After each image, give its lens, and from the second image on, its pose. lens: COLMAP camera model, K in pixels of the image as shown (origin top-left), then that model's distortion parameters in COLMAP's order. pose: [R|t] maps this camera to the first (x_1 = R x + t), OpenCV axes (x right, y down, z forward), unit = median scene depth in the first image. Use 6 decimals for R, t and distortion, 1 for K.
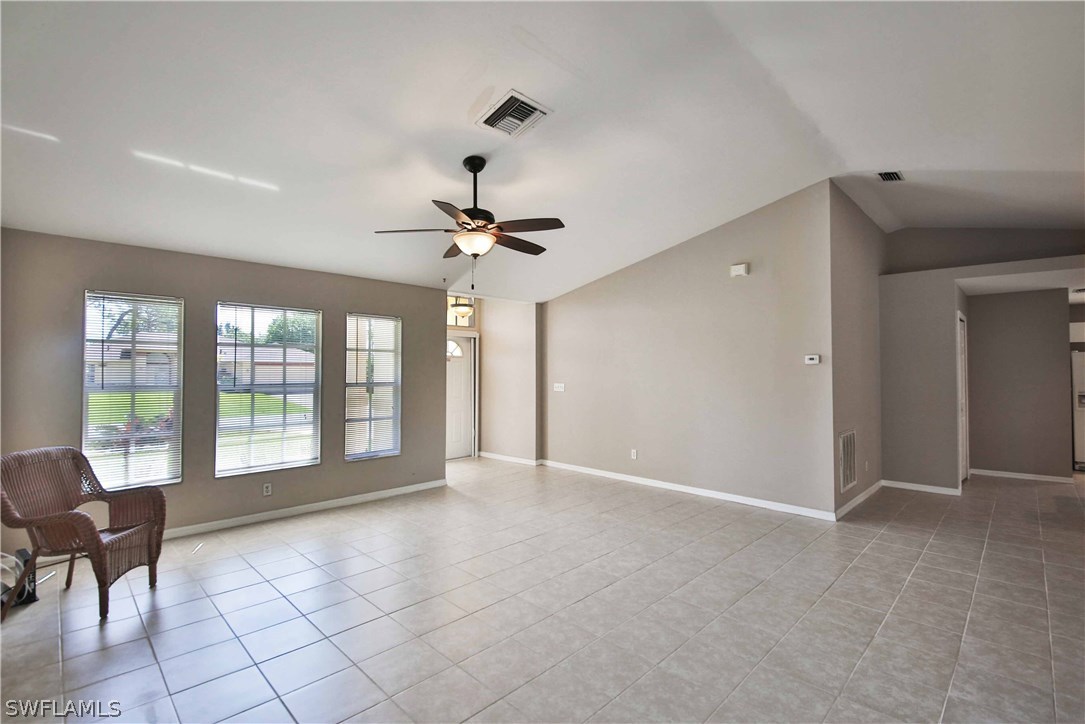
lens RADIAL K [[476.3, 0, 542.5], [0, 476.3, 362.0], [0, 0, 1]] dist [0.003136, -0.000154]
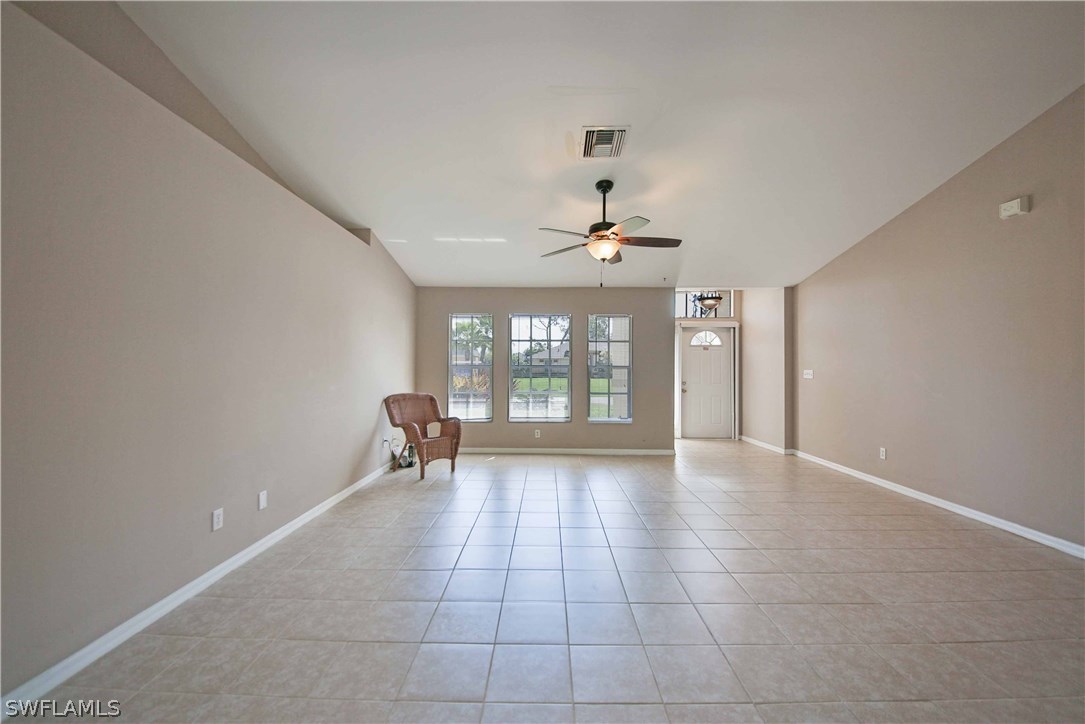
lens RADIAL K [[414.5, 0, 542.5], [0, 414.5, 362.0], [0, 0, 1]] dist [0.016721, -0.018692]
pose [[0.705294, -0.003471, -0.708907, 0.347700], [0.011219, 0.999917, 0.006266, 0.025476], [0.708826, -0.012373, 0.705275, 0.072375]]
